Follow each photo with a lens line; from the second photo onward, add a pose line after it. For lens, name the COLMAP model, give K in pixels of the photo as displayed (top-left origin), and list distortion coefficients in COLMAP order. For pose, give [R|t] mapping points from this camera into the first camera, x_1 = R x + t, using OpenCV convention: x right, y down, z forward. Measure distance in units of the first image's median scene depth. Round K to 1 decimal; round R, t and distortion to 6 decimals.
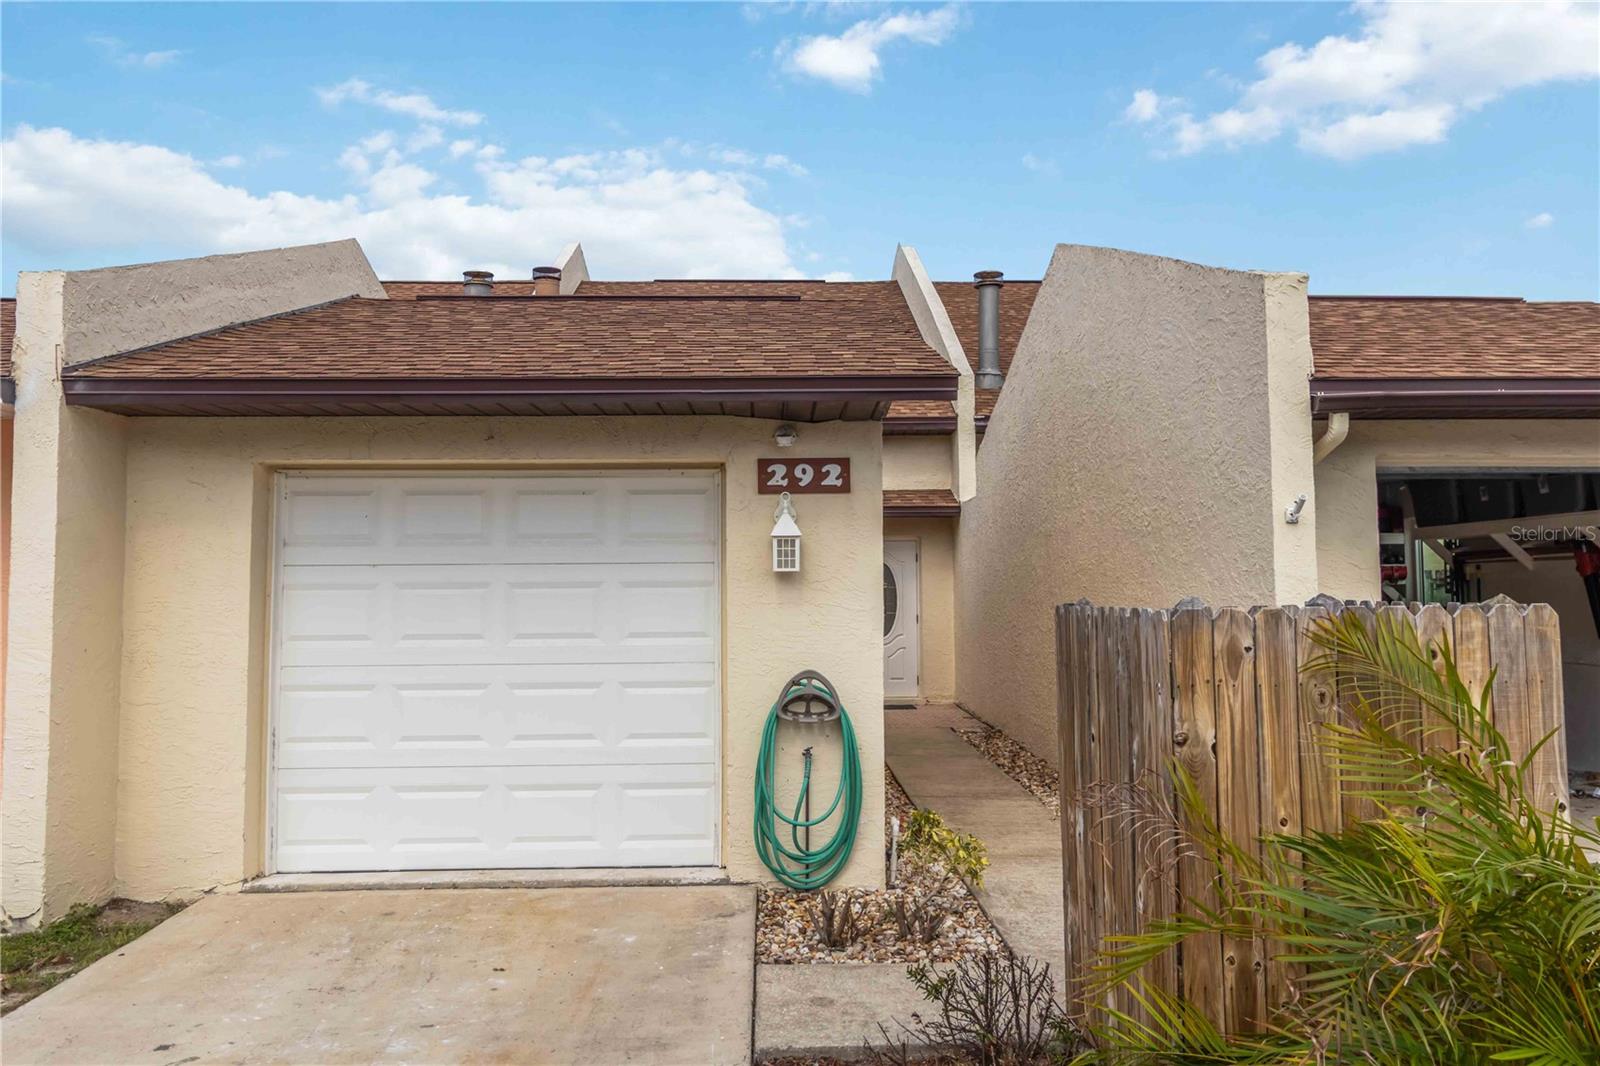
lens RADIAL K [[1225.3, 0, 799.1], [0, 1225.3, 507.8], [0, 0, 1]] dist [0.003050, 0.004277]
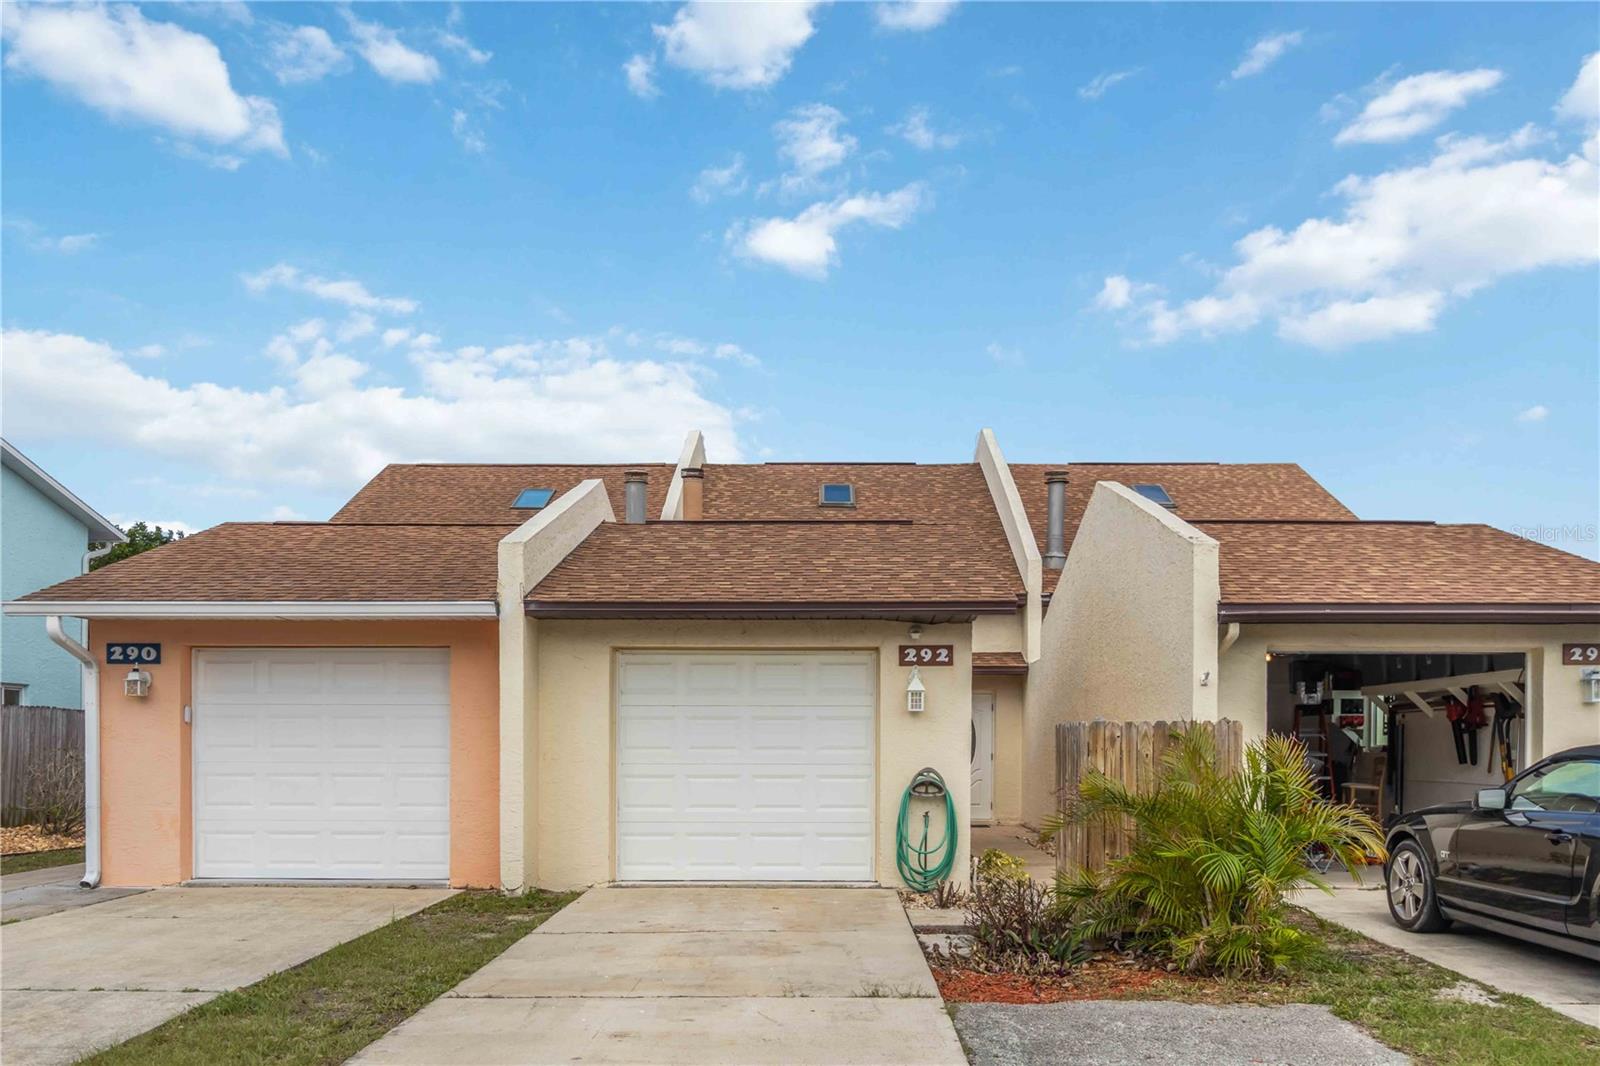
lens RADIAL K [[1341.0, 0, 797.3], [0, 1341.0, 759.5], [0, 0, 1]] dist [-0.000138, -0.000981]
pose [[0.998743, 0.009976, -0.049123, -0.082572], [-0.006175, 0.997018, 0.076927, -0.024339], [0.049744, -0.076527, 0.995826, -0.893183]]
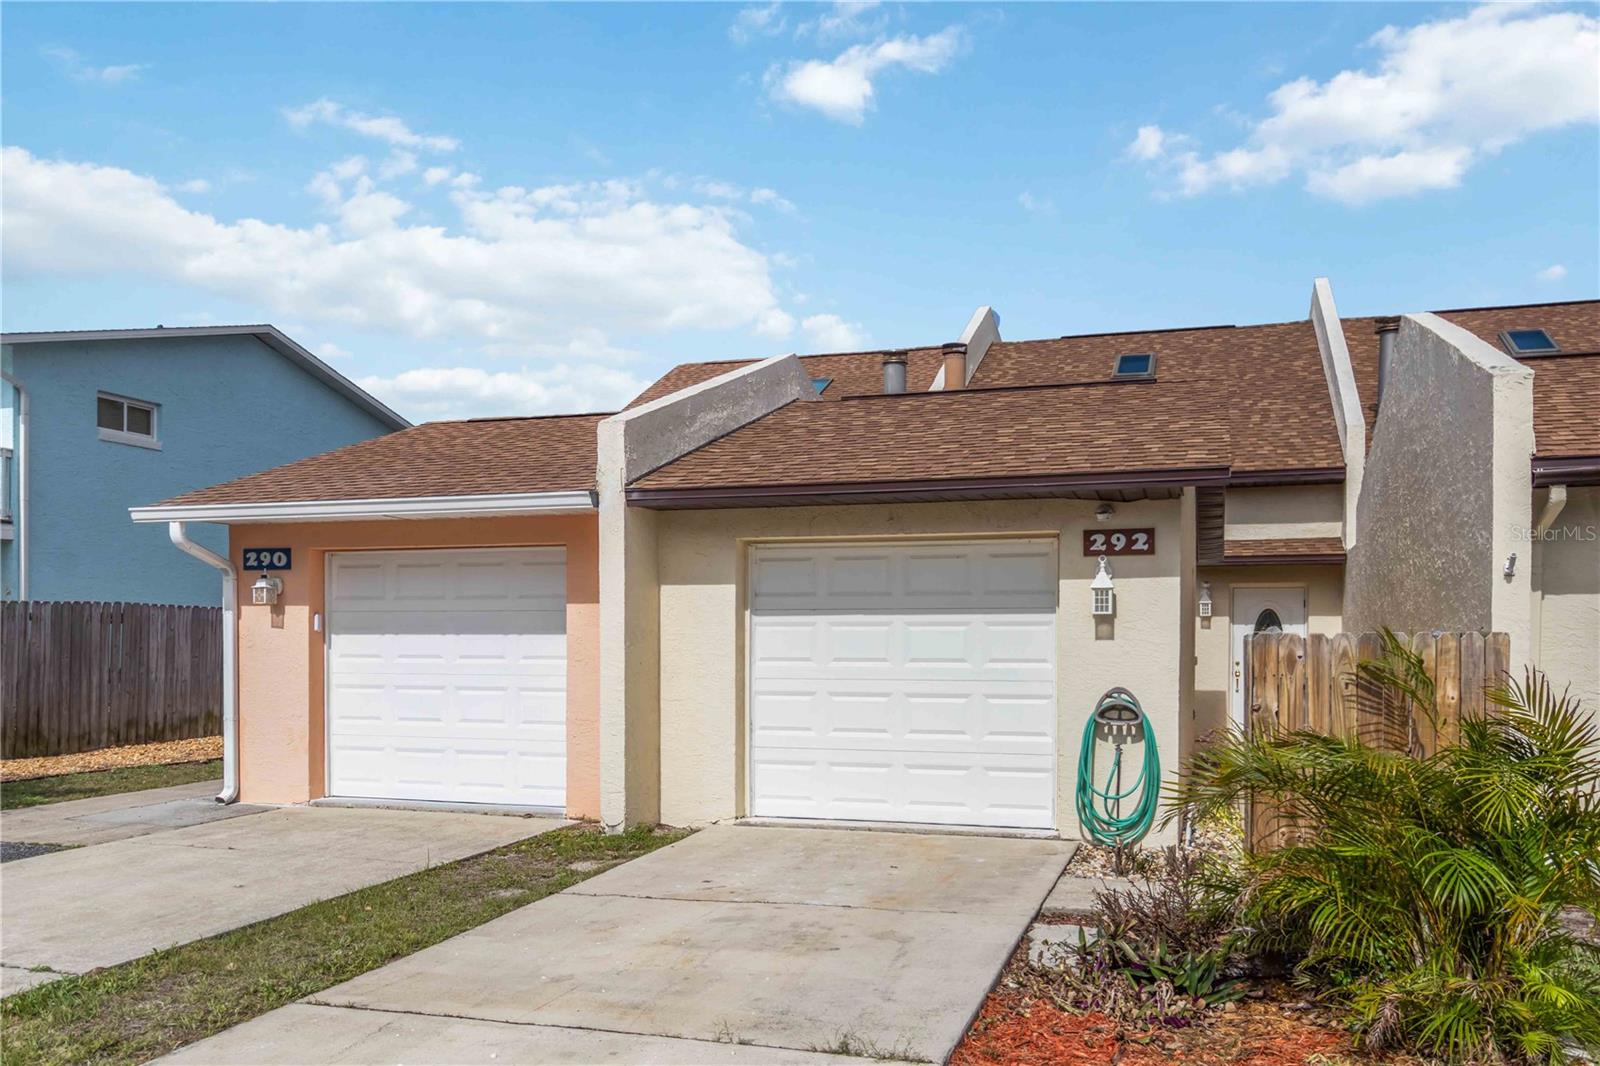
lens RADIAL K [[1299.8, 0, 802.1], [0, 1299.8, 655.5], [0, 0, 1]] dist [0.004719, 0.001686]
pose [[0.943279, 0.012082, -0.331782, 0.150140], [0.014585, 0.996865, 0.077767, -0.018543], [0.331682, -0.078195, 0.940145, -0.452358]]
